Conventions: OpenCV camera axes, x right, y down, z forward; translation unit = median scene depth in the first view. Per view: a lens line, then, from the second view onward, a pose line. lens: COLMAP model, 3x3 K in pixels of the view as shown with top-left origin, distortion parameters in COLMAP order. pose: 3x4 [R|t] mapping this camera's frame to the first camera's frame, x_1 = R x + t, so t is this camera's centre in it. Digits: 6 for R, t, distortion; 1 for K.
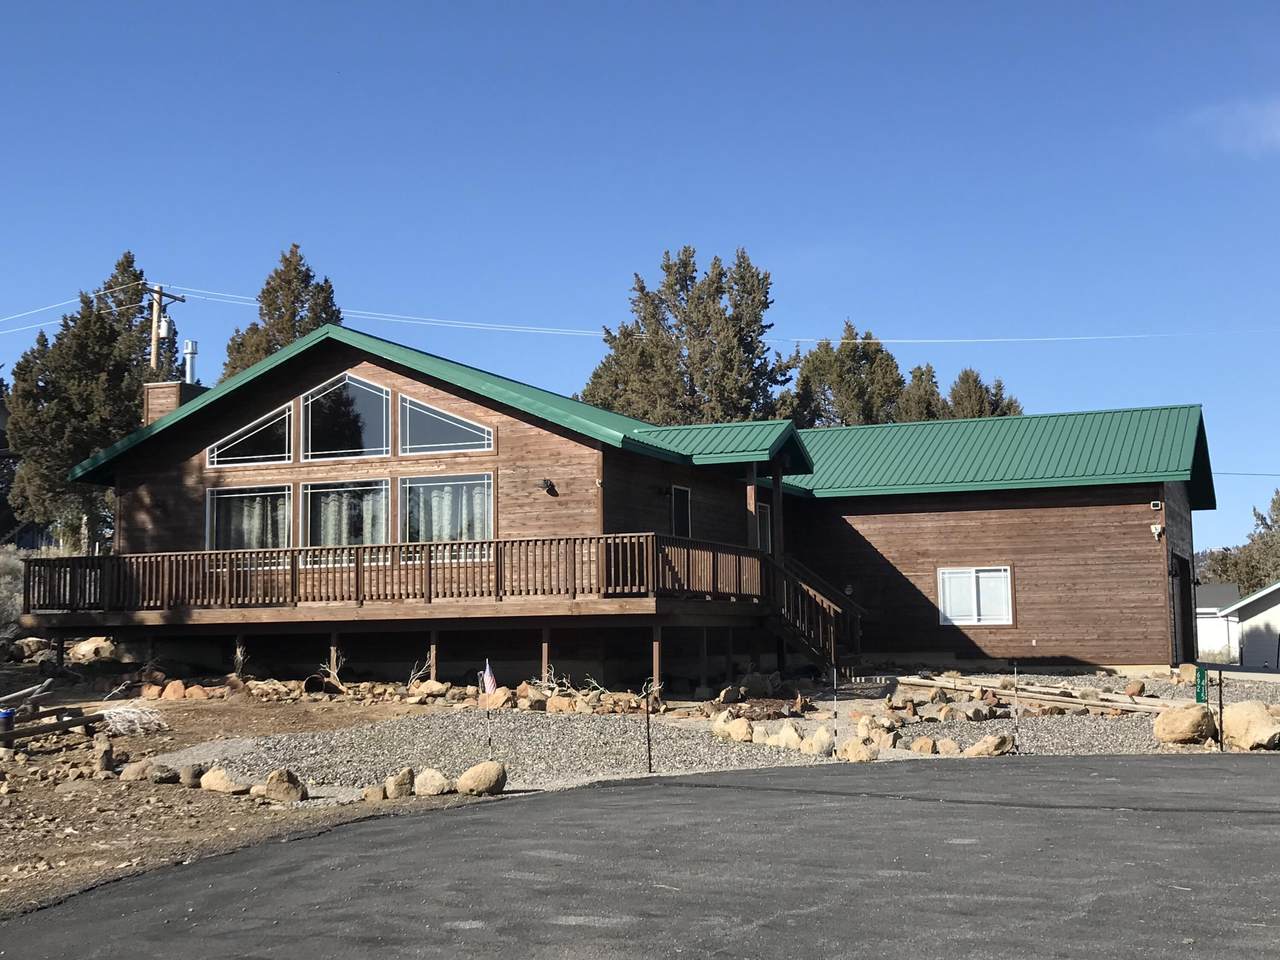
lens RADIAL K [[1817.9, 0, 640.0], [0, 1817.9, 480.0], [0, 0, 1]] dist [0.263335, 0.001459]
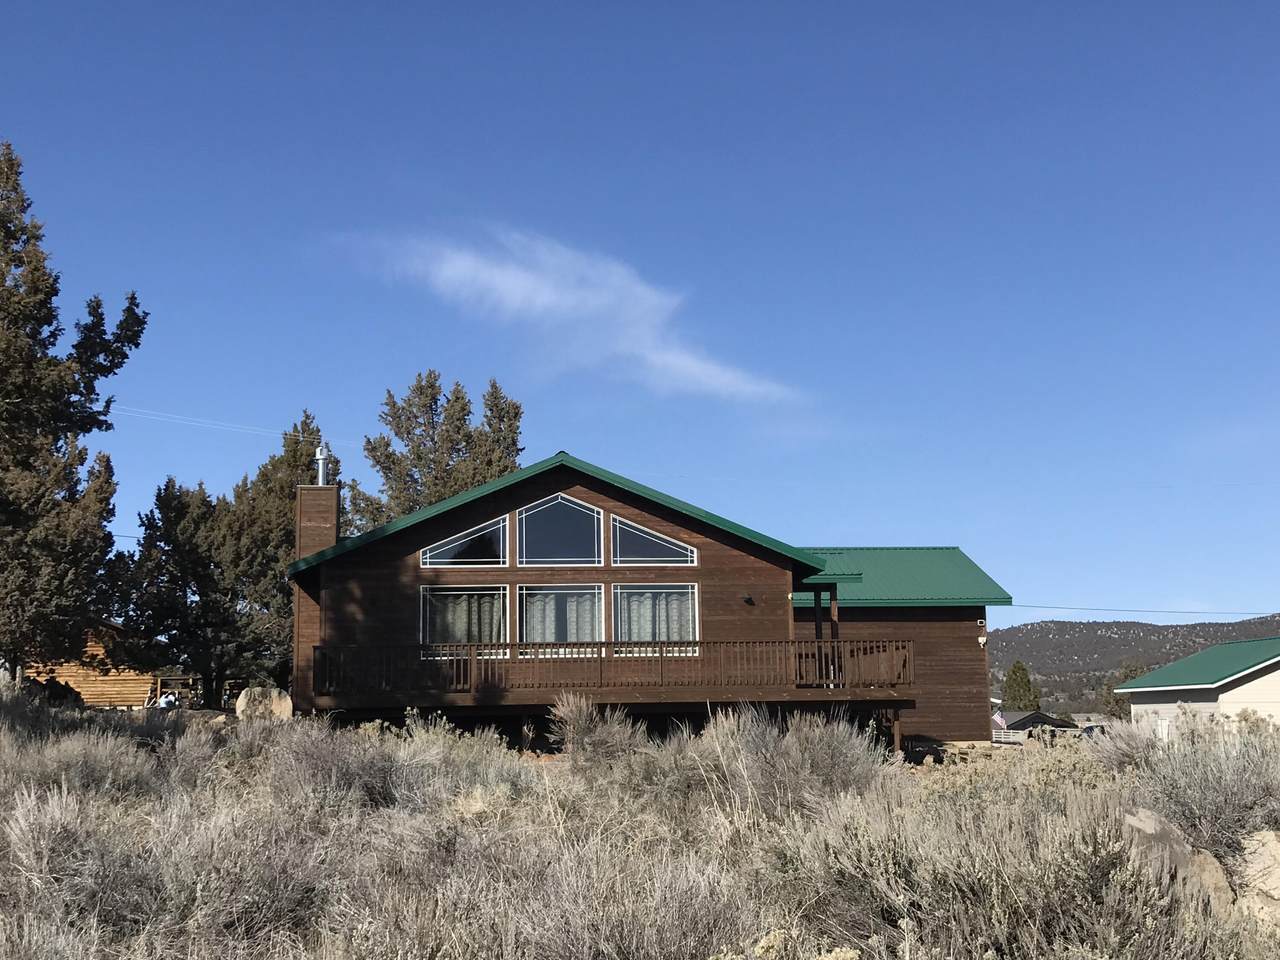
lens RADIAL K [[1817.9, 0, 640.0], [0, 1817.9, 480.0], [0, 0, 1]] dist [0.263335, 0.001459]
pose [[0.860017, 0.068401, 0.505661, -0.700551], [-0.044049, 0.997227, -0.059977, 0.001288], [-0.508361, 0.029307, 0.860645, -0.044015]]
